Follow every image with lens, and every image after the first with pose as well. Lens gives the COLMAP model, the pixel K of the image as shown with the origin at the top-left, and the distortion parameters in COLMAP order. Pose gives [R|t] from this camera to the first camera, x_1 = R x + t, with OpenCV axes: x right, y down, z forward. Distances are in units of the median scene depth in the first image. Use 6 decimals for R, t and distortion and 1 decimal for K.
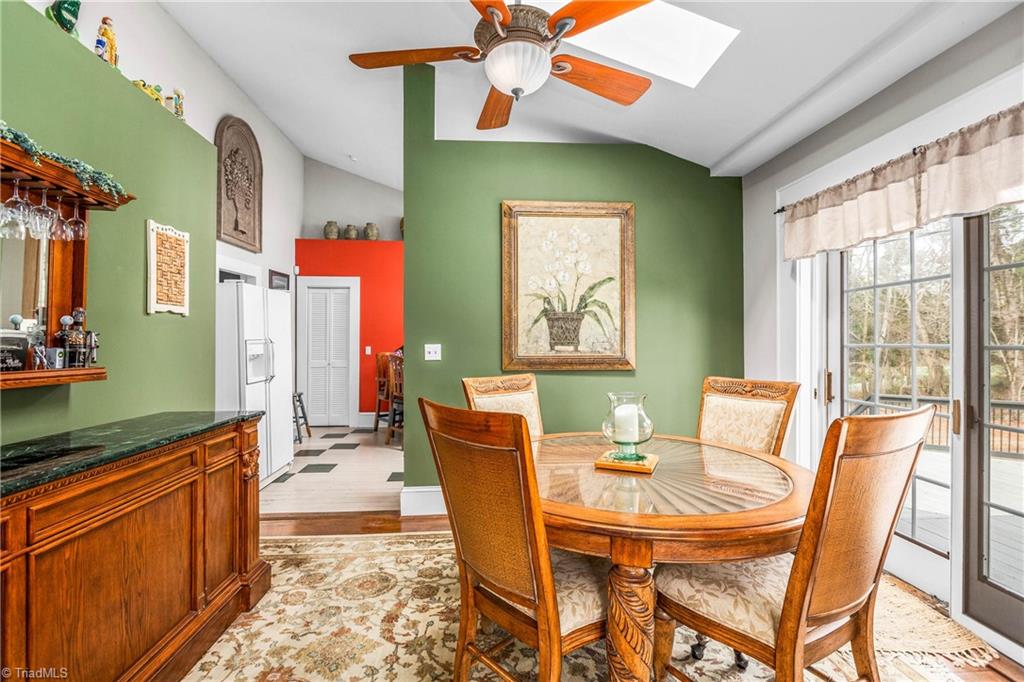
lens RADIAL K [[473.6, 0, 506.2], [0, 473.6, 340.6], [0, 0, 1]] dist [-0.005628, -0.001068]
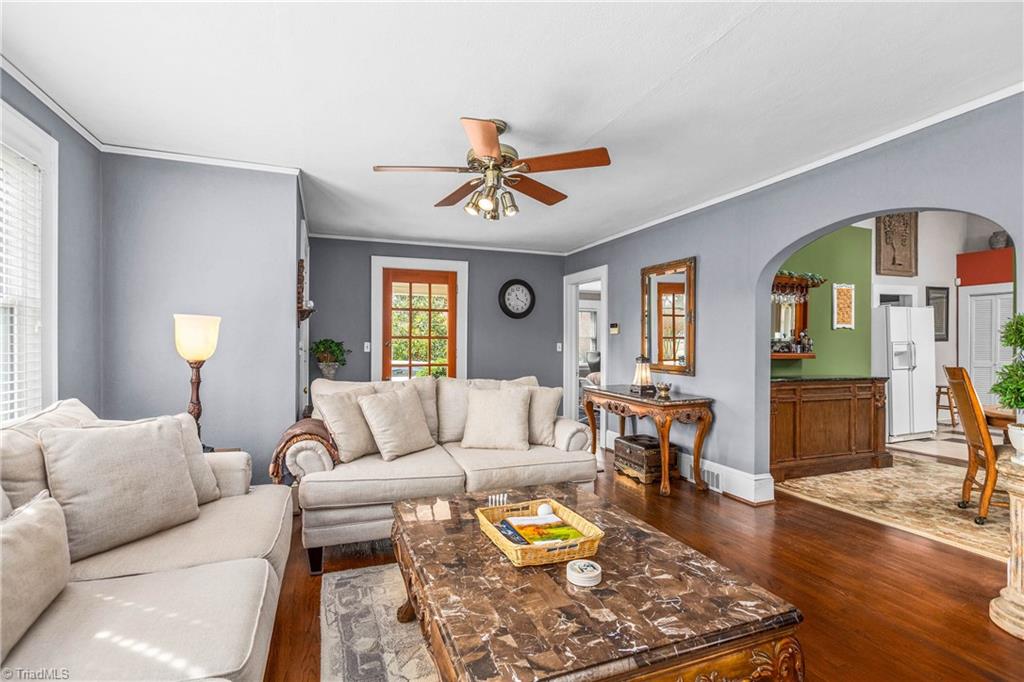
lens RADIAL K [[473.6, 0, 504.3], [0, 473.6, 341.6], [0, 0, 1]] dist [-0.005628, -0.001068]
pose [[0.306918, -0.002280, -0.951733, 0.712305], [-0.001792, 0.999994, -0.002974, 0.005534], [0.951734, 0.002618, 0.306912, -0.932194]]
